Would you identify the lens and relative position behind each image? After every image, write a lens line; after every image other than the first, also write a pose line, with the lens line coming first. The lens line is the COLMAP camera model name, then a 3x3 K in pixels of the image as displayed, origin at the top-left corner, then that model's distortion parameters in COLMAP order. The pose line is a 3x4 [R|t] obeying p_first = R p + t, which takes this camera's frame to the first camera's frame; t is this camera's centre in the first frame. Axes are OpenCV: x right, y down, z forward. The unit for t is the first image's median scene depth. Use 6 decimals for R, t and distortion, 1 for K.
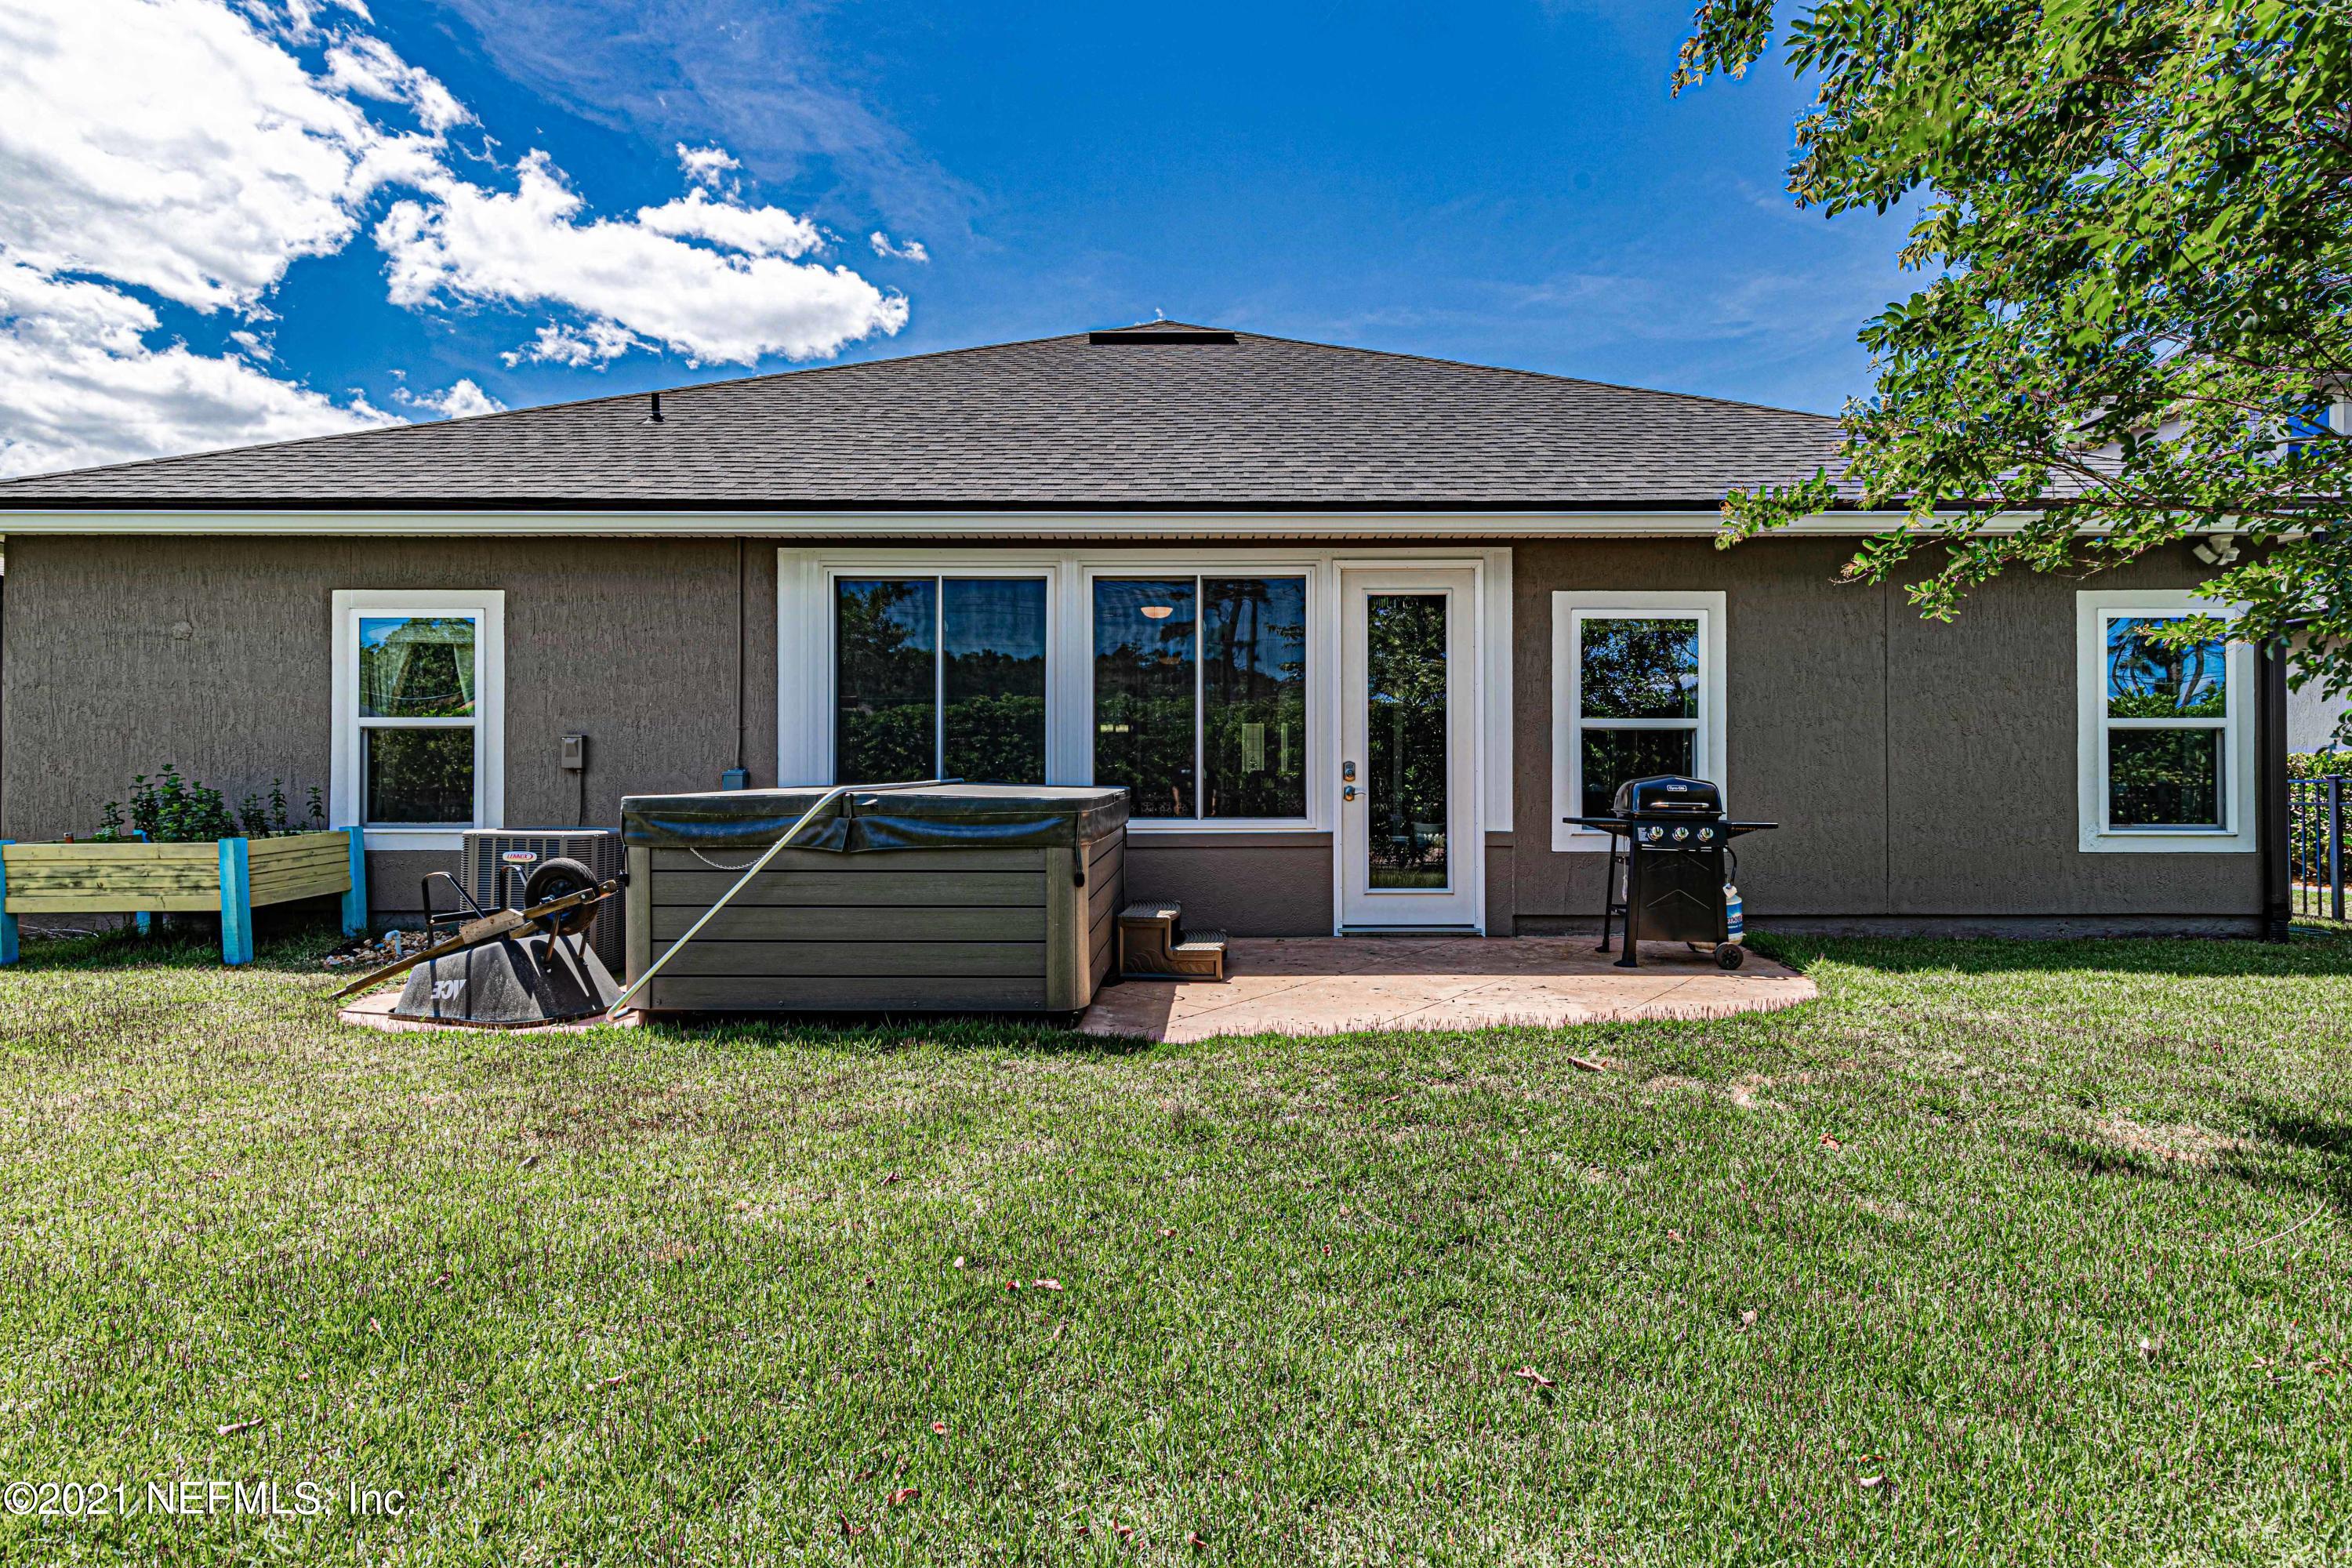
lens RADIAL K [[1066.8, 0, 1175.0], [0, 1066.8, 775.3], [0, 0, 1]] dist [0.009930, -0.002195]
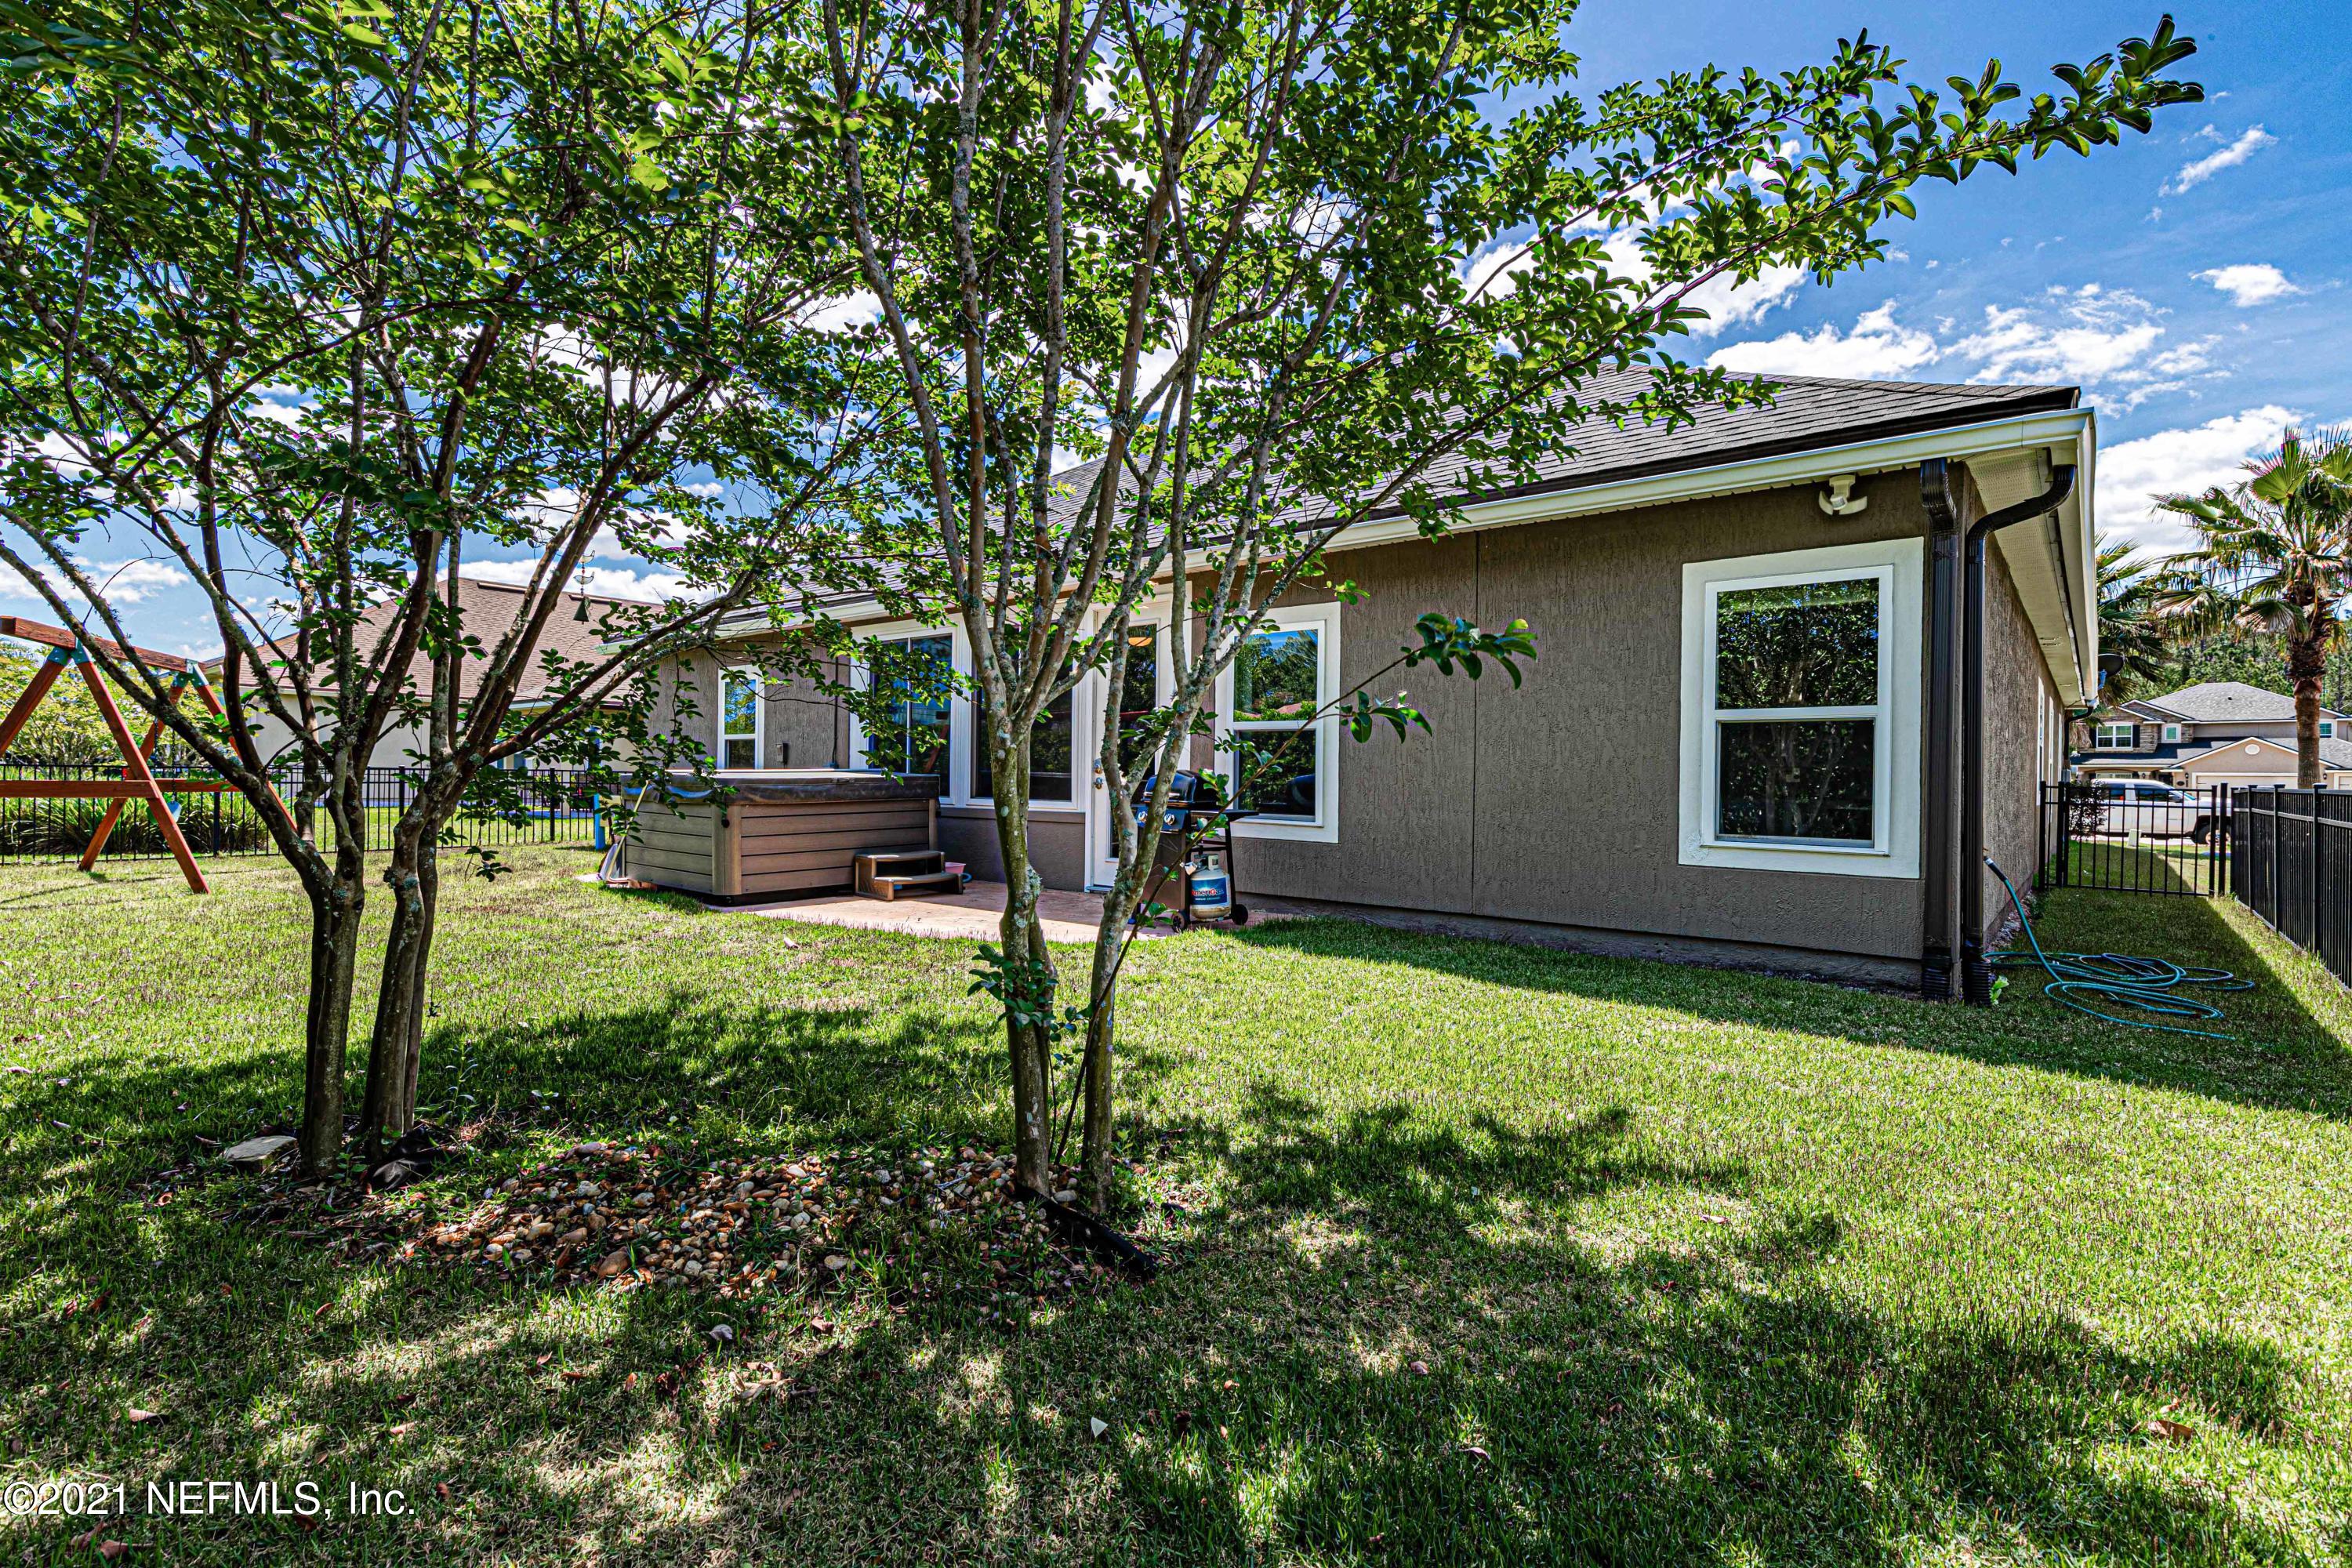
lens RADIAL K [[1066.8, 0, 1170.6], [0, 1066.8, 773.9], [0, 0, 1]] dist [0.009930, -0.002195]
pose [[0.759309, 0.010514, -0.650645, 1.093211], [-0.010905, 0.999935, 0.003432, -0.000352], [0.650638, 0.004489, 0.759374, 0.069252]]
